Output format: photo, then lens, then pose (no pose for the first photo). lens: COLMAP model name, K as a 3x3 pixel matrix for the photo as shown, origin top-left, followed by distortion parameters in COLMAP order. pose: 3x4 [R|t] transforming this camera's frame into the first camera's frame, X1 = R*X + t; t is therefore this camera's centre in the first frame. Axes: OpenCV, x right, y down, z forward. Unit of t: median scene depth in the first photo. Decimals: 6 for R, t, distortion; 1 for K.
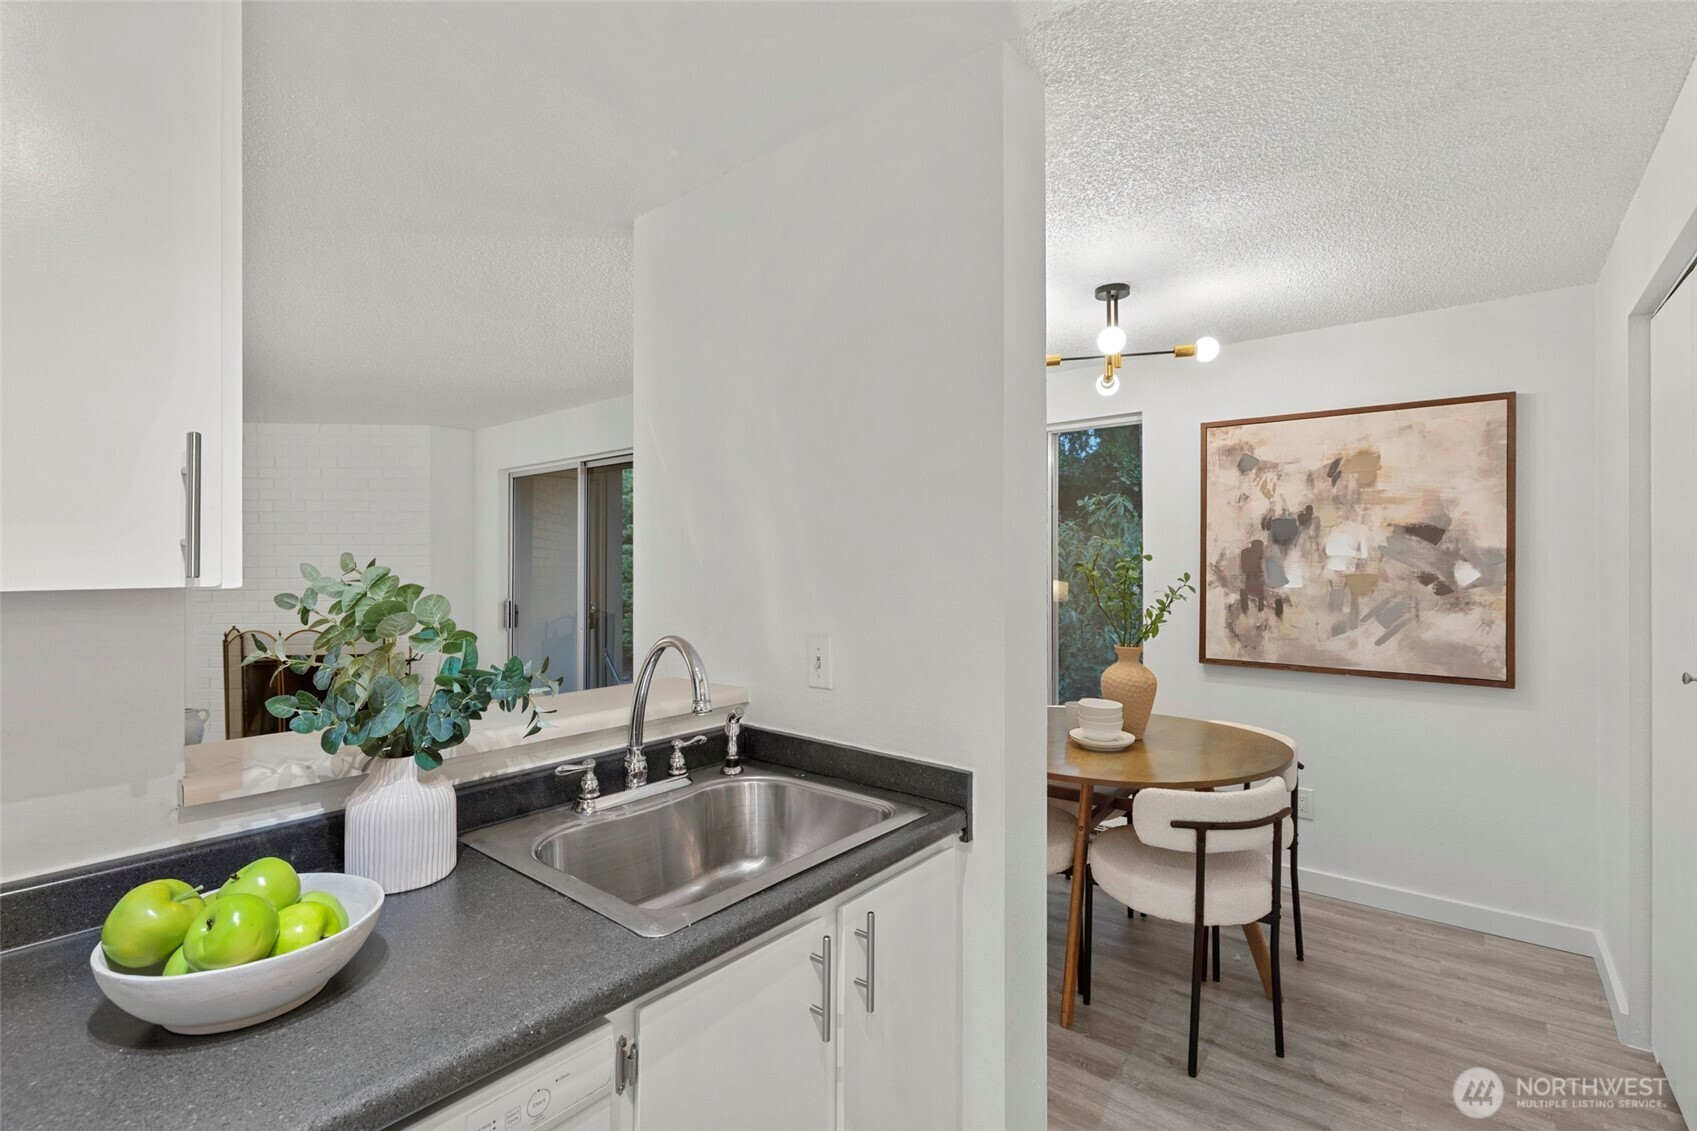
lens RADIAL K [[762.6, 0, 846.7], [0, 762.6, 567.7], [0, 0, 1]] dist [0.002891, 0.000150]
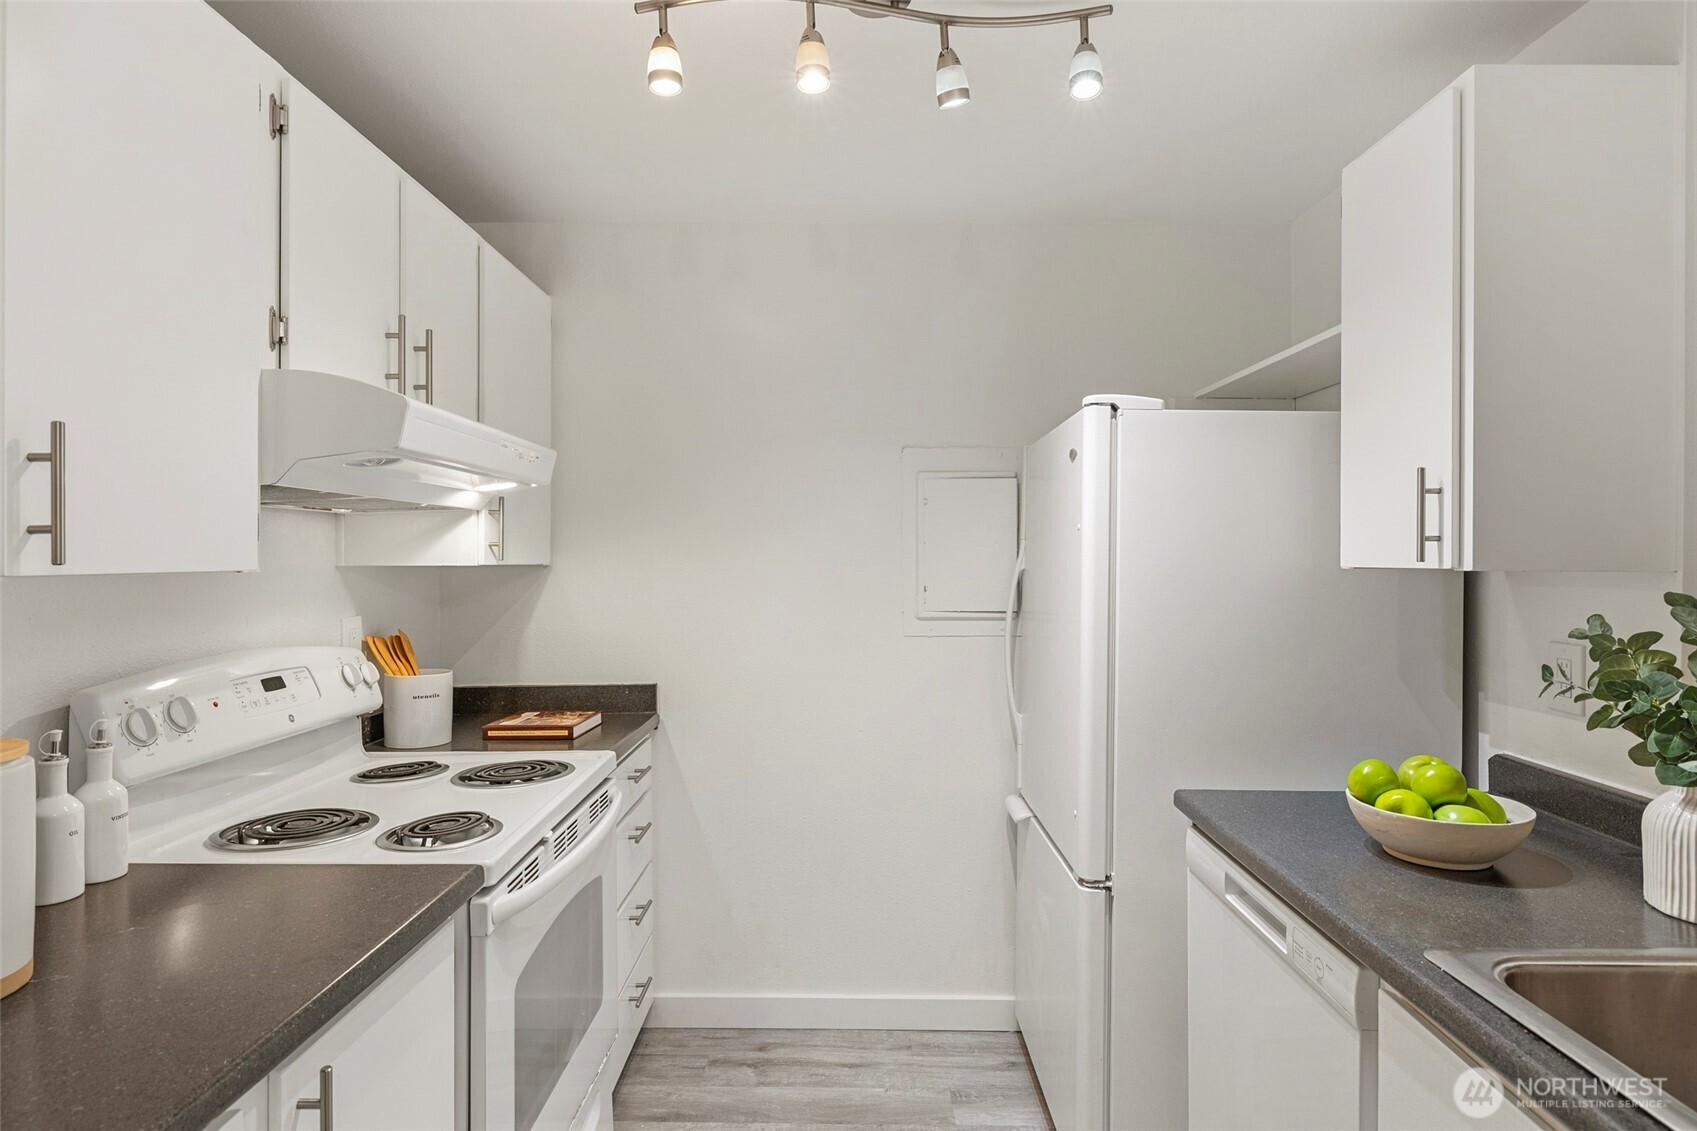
lens RADIAL K [[930.6, 0, 842.1], [0, 930.6, 558.7], [0, 0, 1]] dist [0.005966, -0.000405]
pose [[-0.785595, 0.004046, -0.618727, 1.011165], [-0.001916, 0.999958, 0.008971, -0.006398], [0.618738, 0.008233, -0.785555, 1.444122]]
